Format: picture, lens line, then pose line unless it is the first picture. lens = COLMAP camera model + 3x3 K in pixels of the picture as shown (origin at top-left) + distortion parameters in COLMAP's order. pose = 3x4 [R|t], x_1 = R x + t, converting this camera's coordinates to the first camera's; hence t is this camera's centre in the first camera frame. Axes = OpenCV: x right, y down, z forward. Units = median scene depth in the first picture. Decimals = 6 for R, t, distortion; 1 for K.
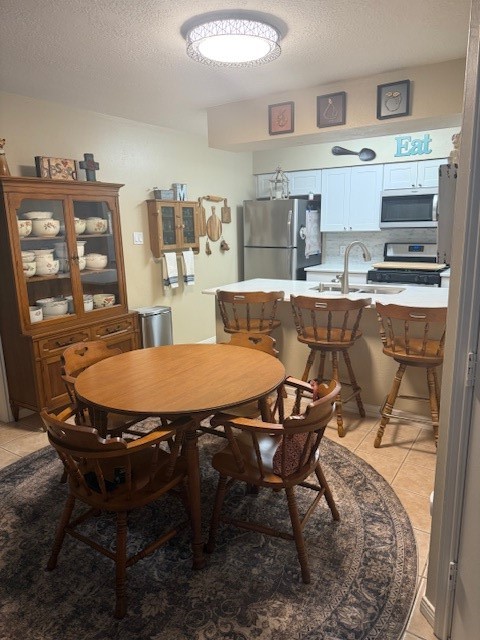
lens RADIAL K [[456.3, 0, 242.9], [0, 456.3, 329.5], [0, 0, 1]] dist [0.047881, -0.002688]
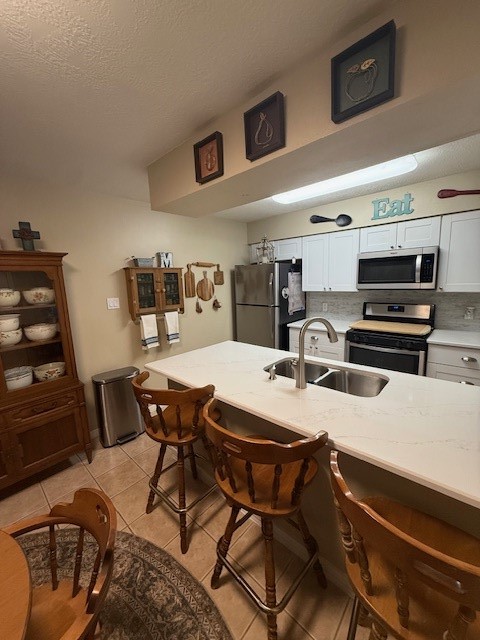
lens RADIAL K [[255.1, 0, 240.0], [0, 255.1, 320.0], [0, 0, 1]] dist [0.001908, 0.000140]
pose [[0.985802, 0.010933, -0.167555, 0.136843], [-0.021673, 0.997816, -0.062404, -0.111863], [0.166506, 0.065150, 0.983886, 0.405152]]
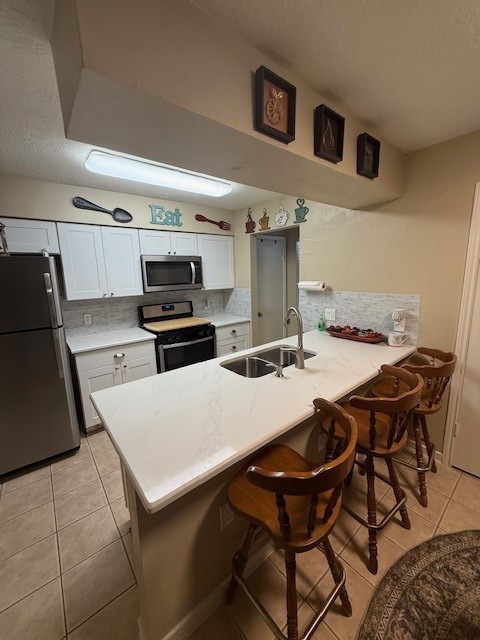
lens RADIAL K [[255.1, 0, 240.0], [0, 255.1, 320.0], [0, 0, 1]] dist [0.001908, 0.000140]
pose [[0.307044, -0.162247, 0.937763, -0.170634], [0.242288, 0.966220, 0.087841, -0.164825], [-0.920337, 0.200238, 0.335982, 0.652826]]
